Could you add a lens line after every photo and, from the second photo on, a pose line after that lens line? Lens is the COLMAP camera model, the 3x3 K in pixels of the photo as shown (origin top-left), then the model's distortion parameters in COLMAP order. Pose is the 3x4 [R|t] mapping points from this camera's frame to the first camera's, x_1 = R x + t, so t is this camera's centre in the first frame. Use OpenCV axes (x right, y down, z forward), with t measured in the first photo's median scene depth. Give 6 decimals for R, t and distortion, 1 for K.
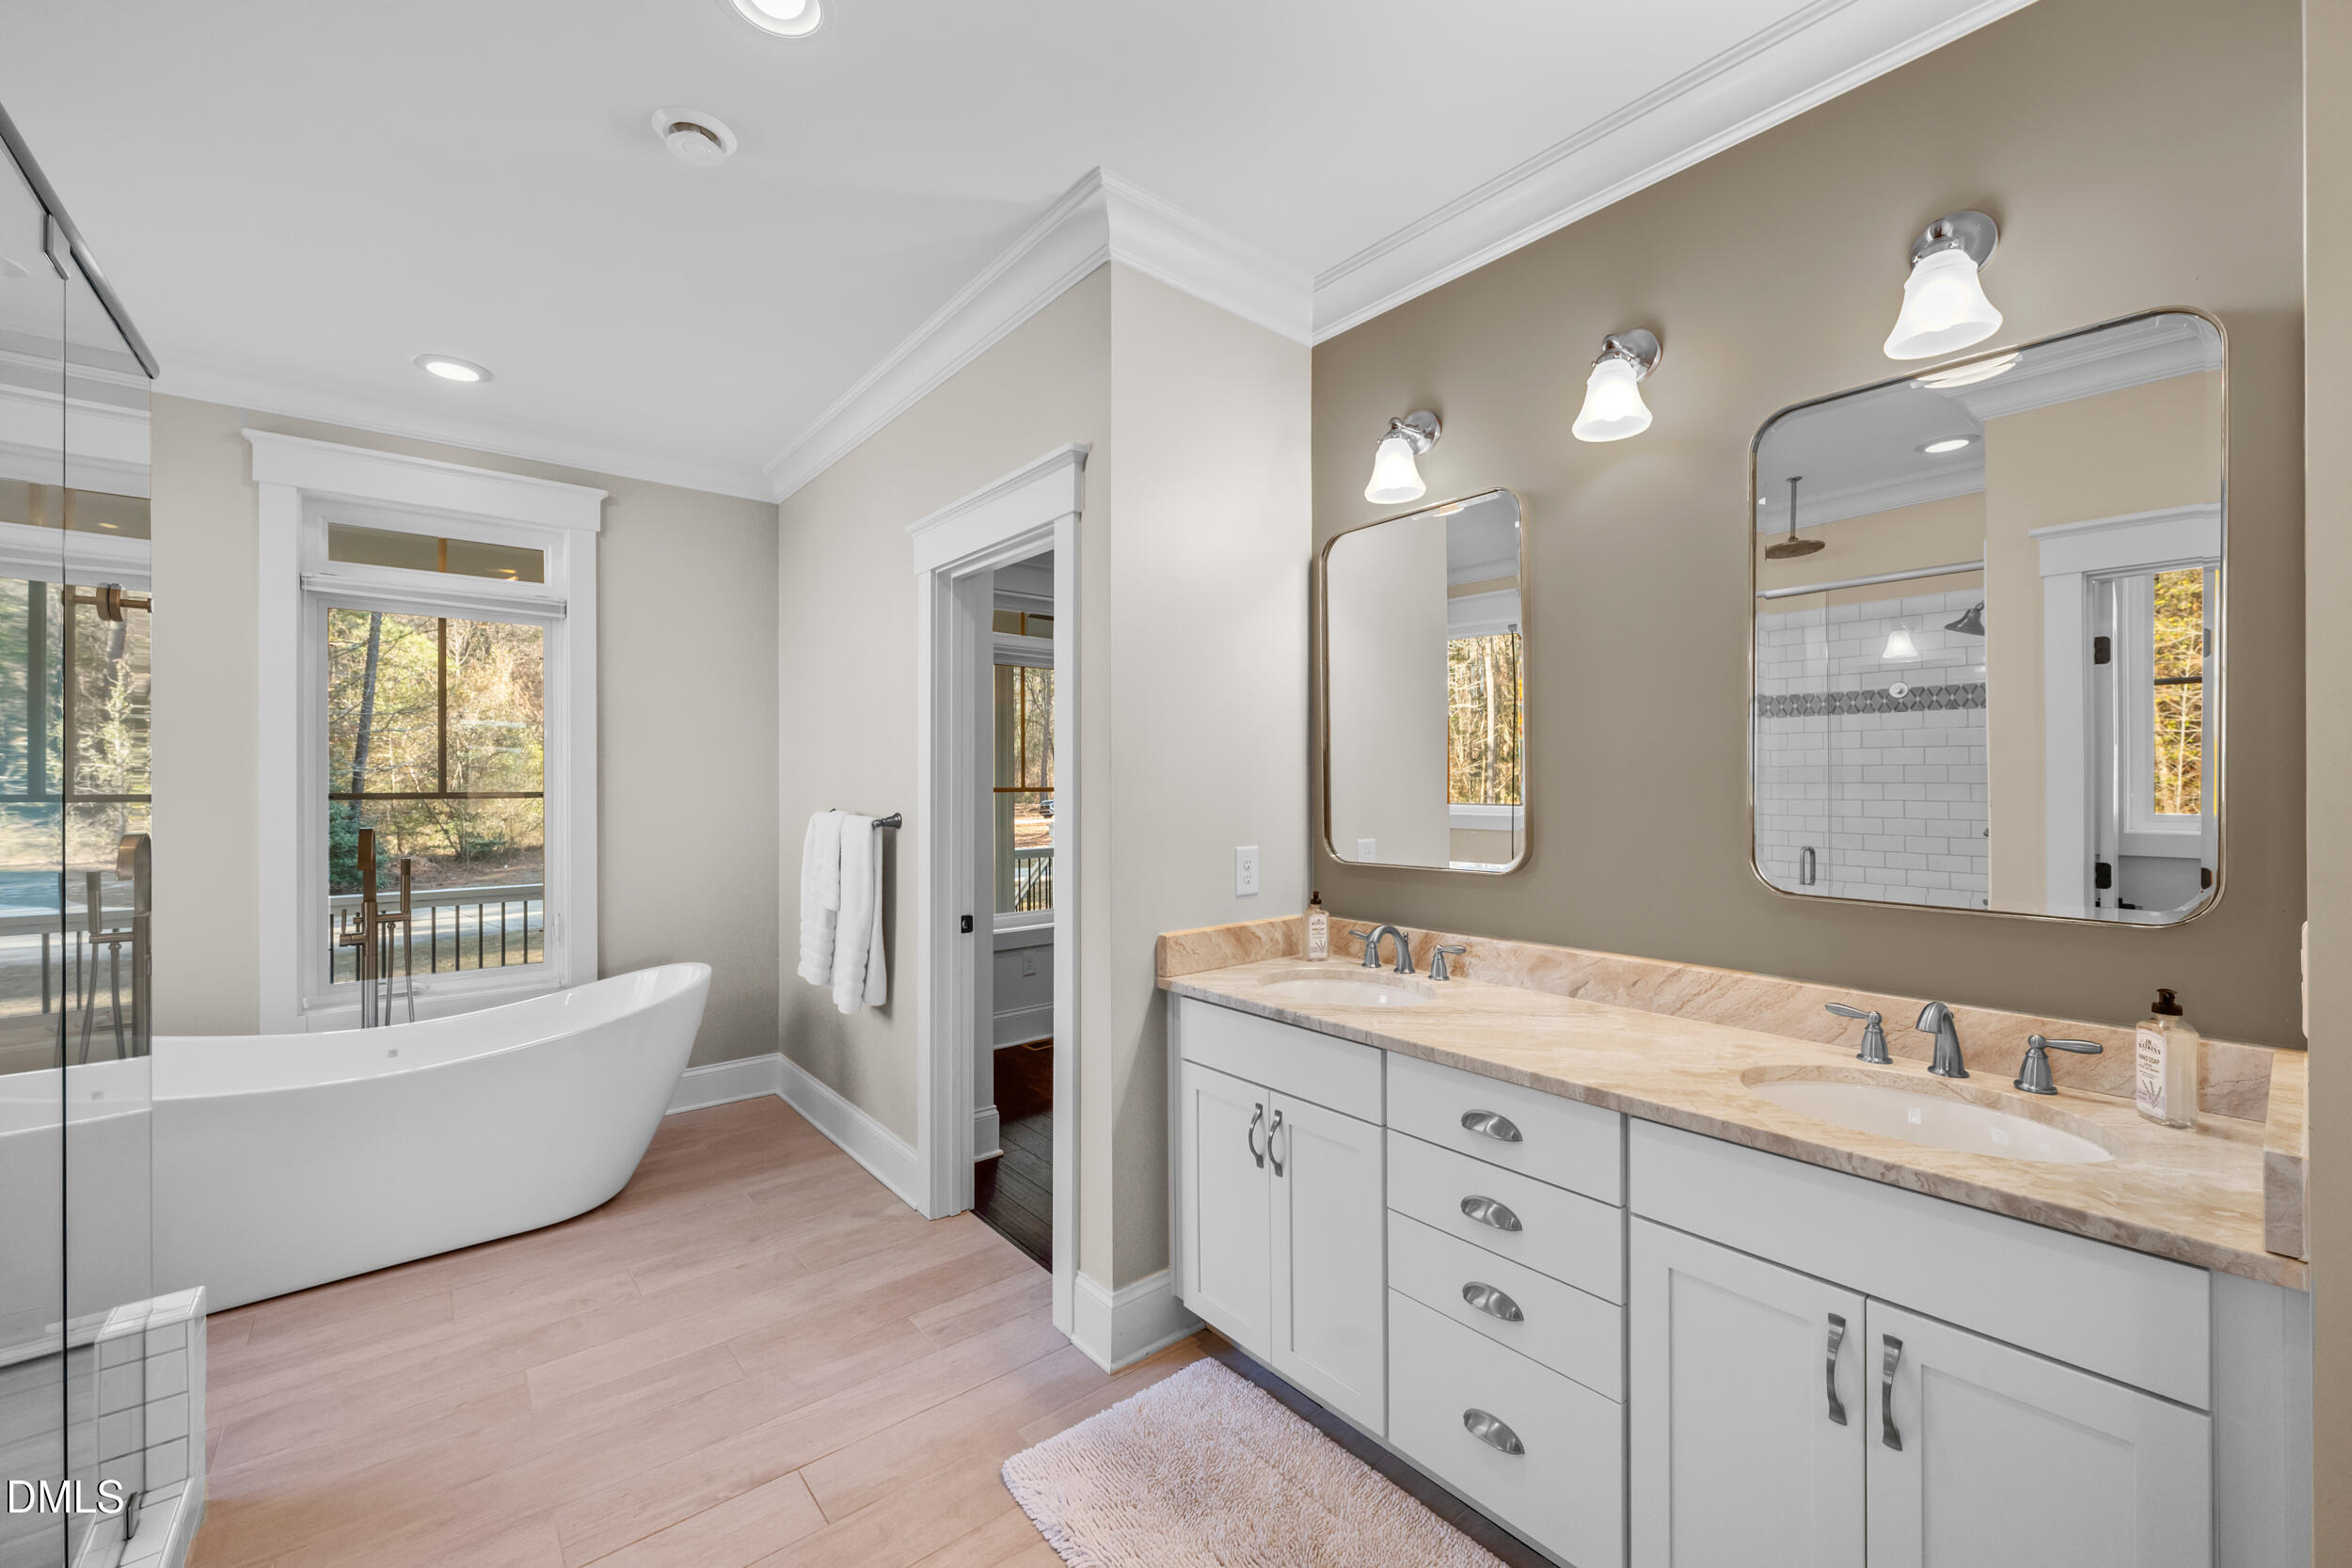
lens RADIAL K [[932.4, 0, 1171.4], [0, 932.4, 784.4], [0, 0, 1]] dist [-0.000538, -0.000362]
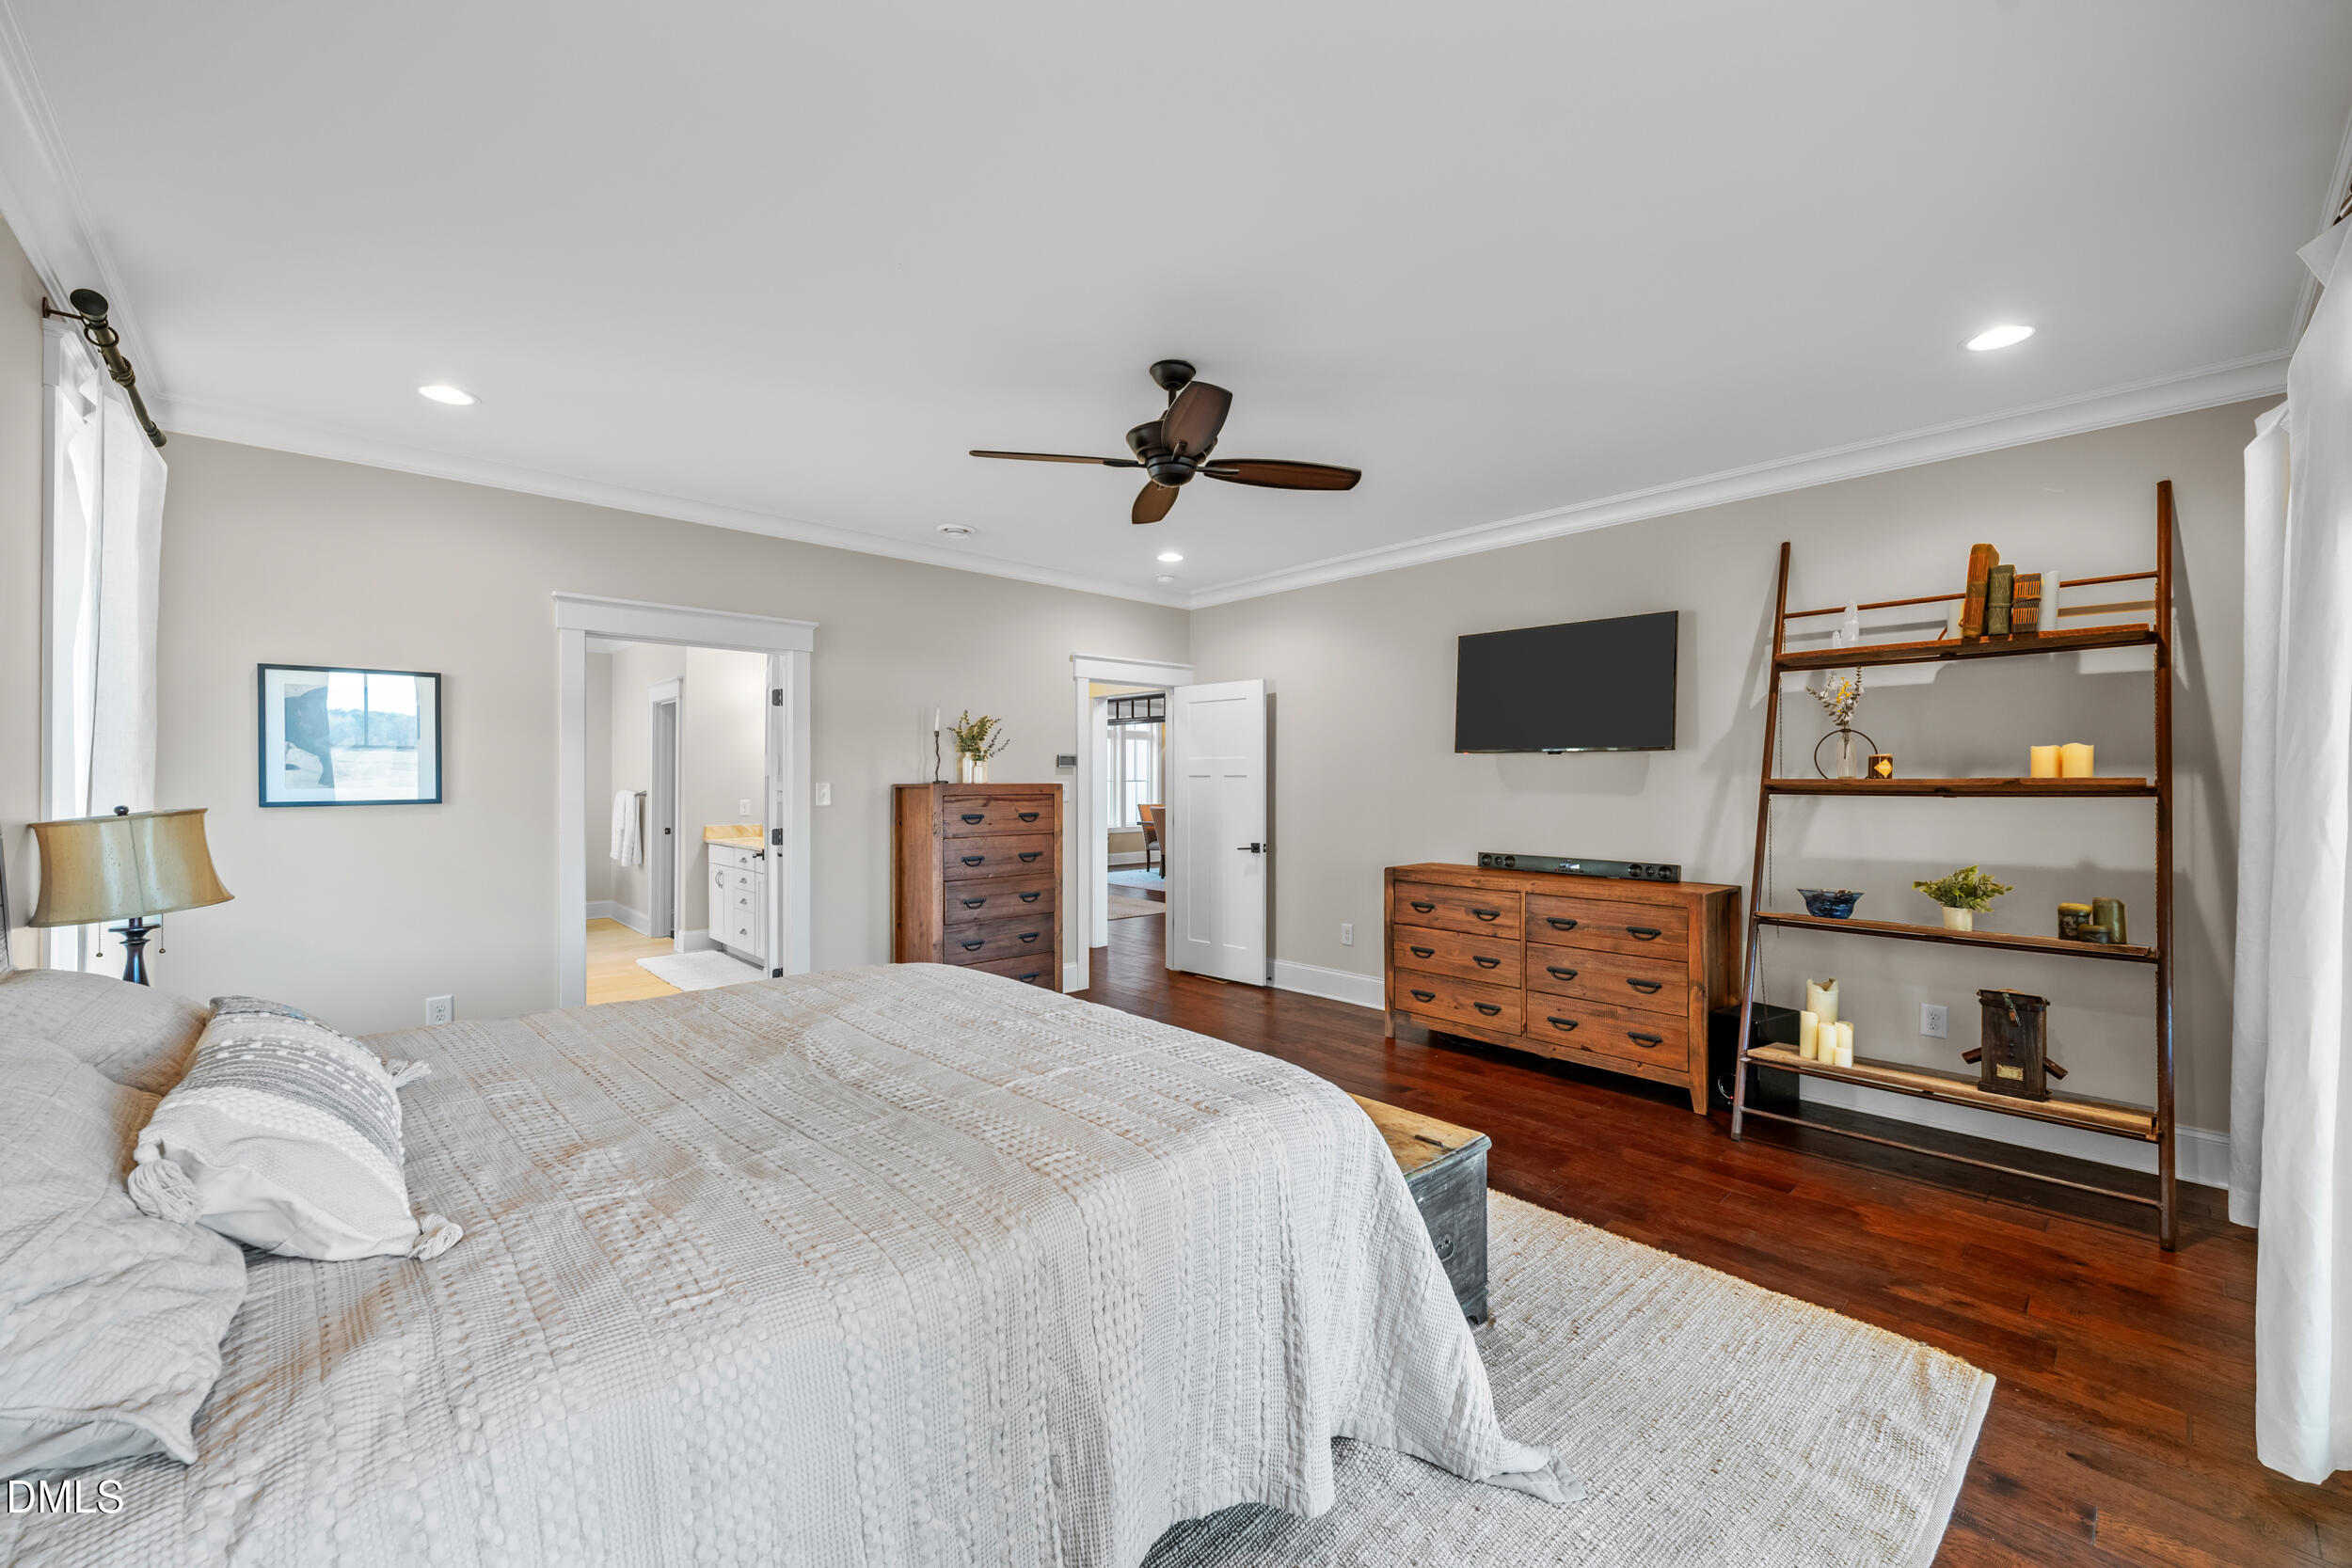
lens RADIAL K [[923.7, 0, 1172.1], [0, 923.7, 779.0], [0, 0, 1]] dist [0.000107, -0.000006]
pose [[0.998255, 0.001646, 0.059028, 1.249386], [-0.001747, 0.999997, 0.001656, -0.010280], [-0.059025, -0.001756, 0.998255, -2.037699]]
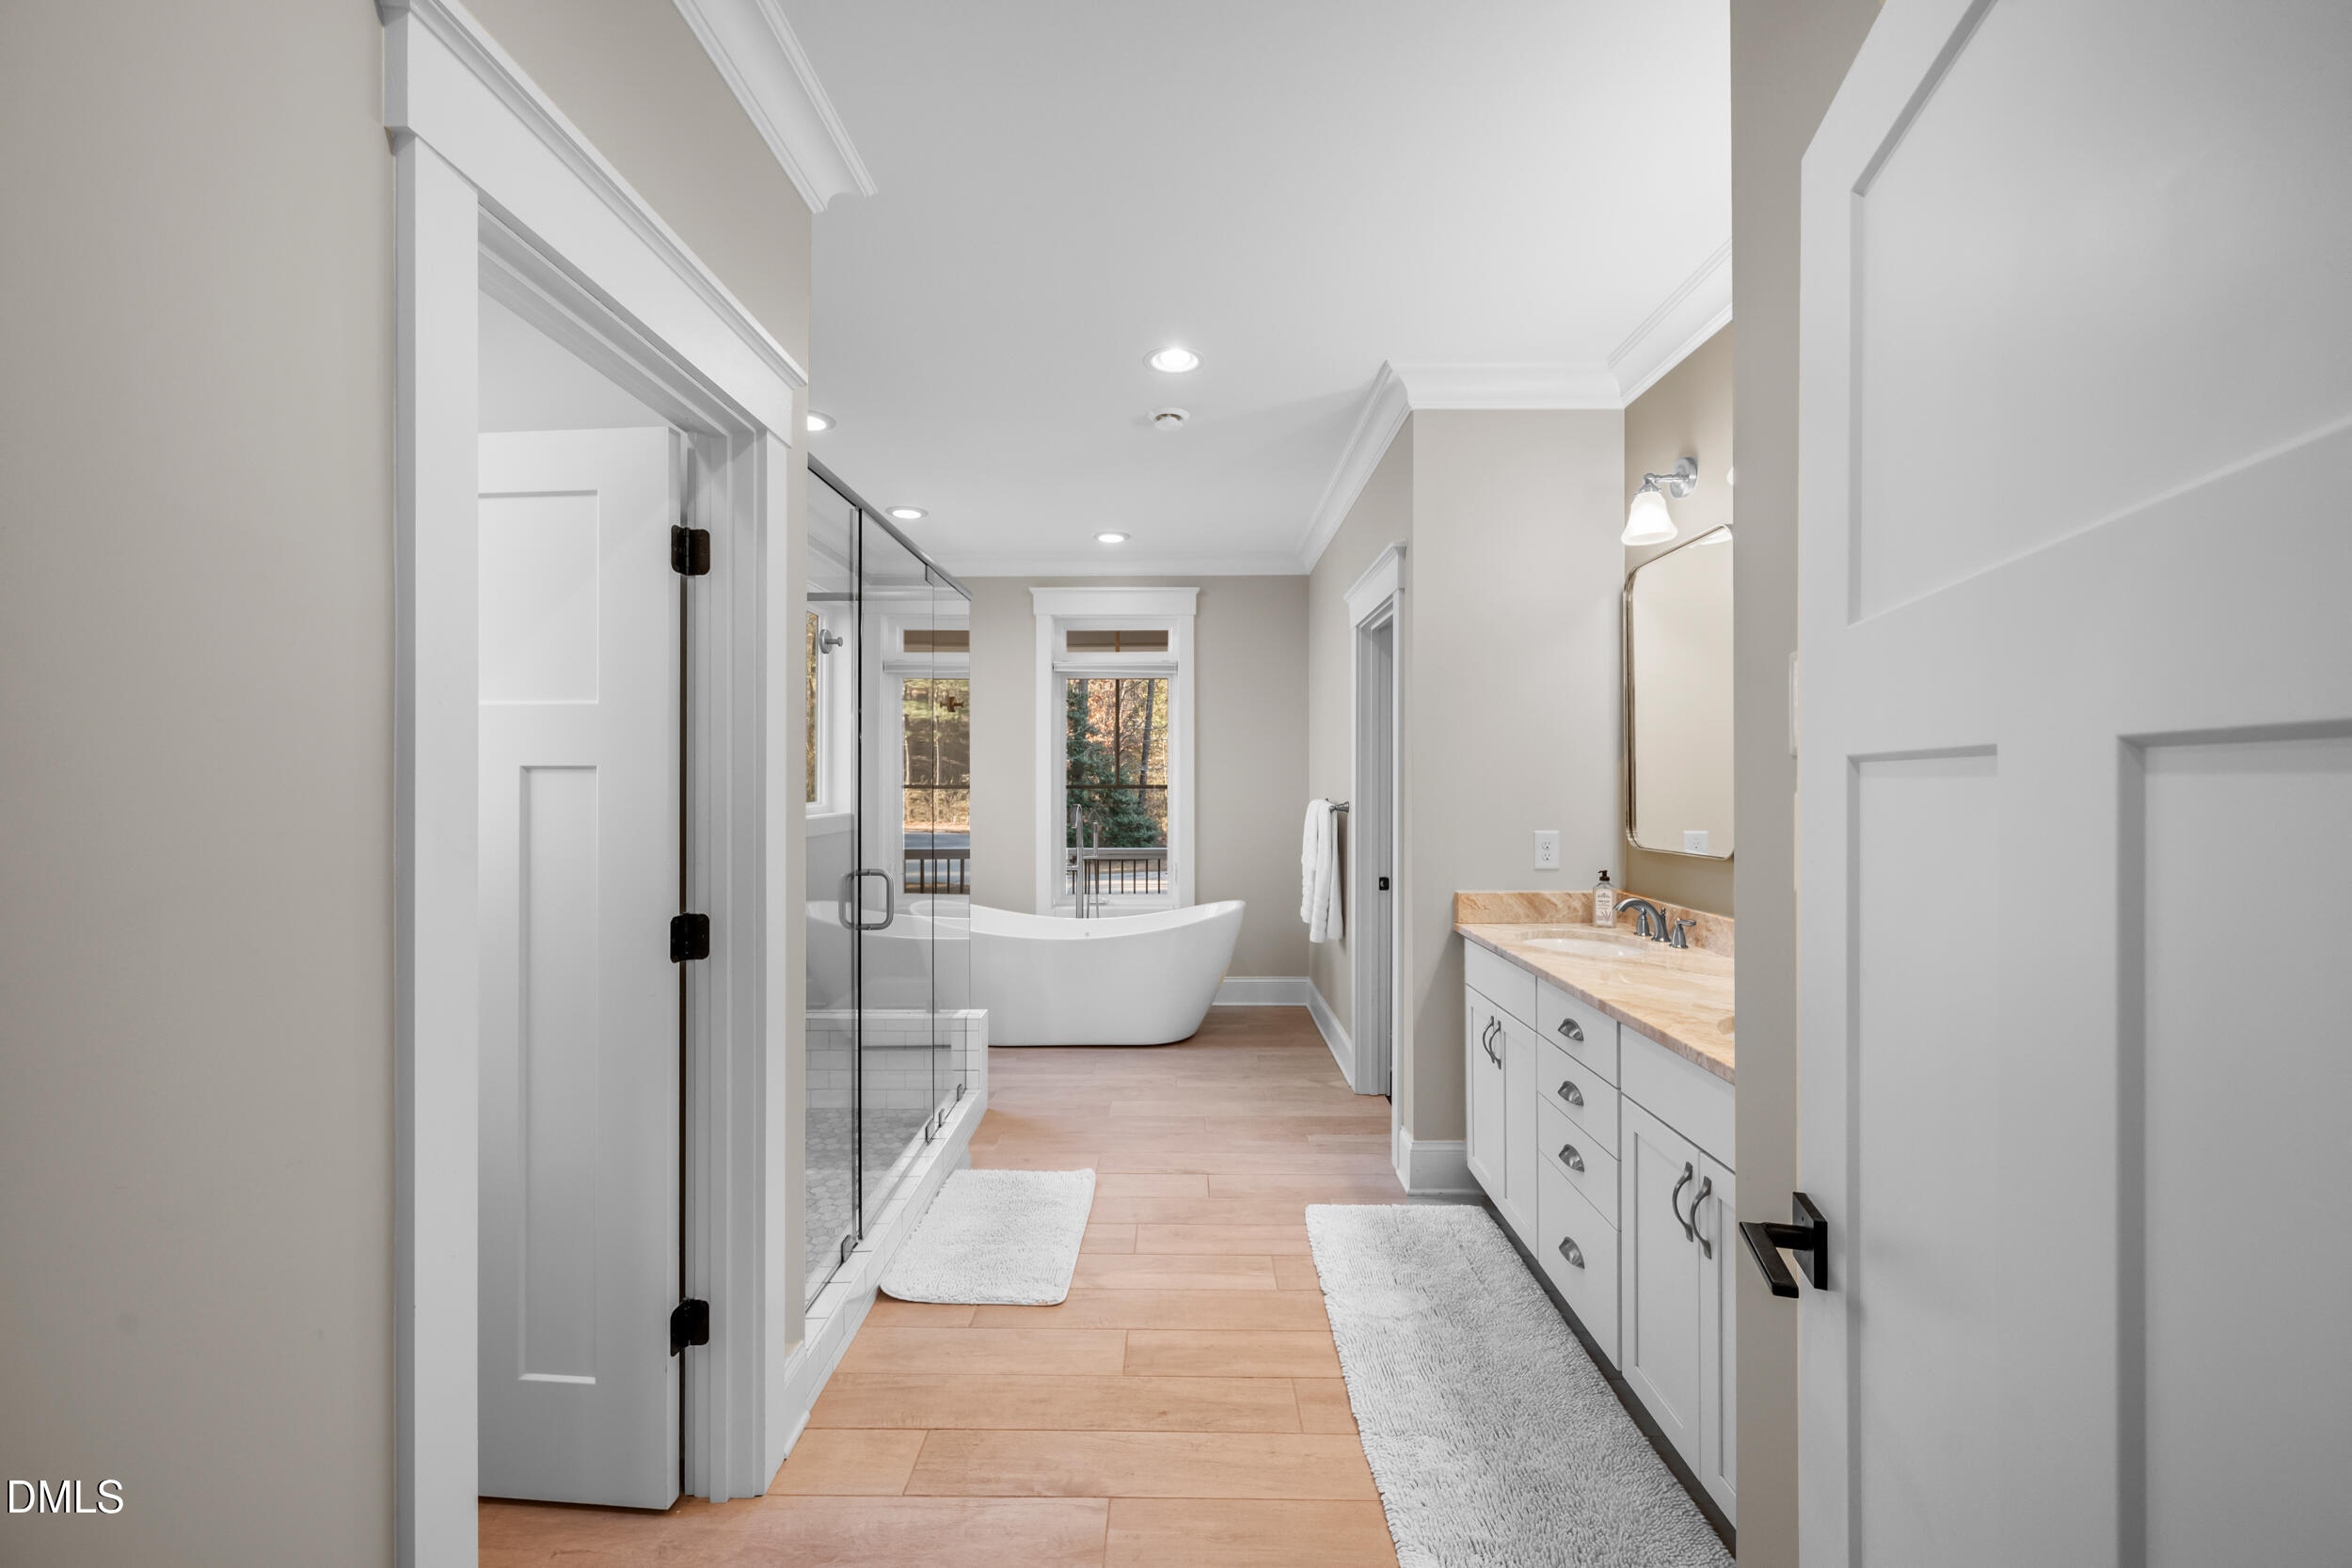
lens RADIAL K [[923.7, 0, 1172.1], [0, 923.7, 779.0], [0, 0, 1]] dist [0.000107, -0.000006]
pose [[0.765104, 0.000005, -0.643907, 0.467706], [0.000035, 1.000000, 0.000049, -0.002759], [0.643907, -0.000060, 0.765104, -0.257679]]
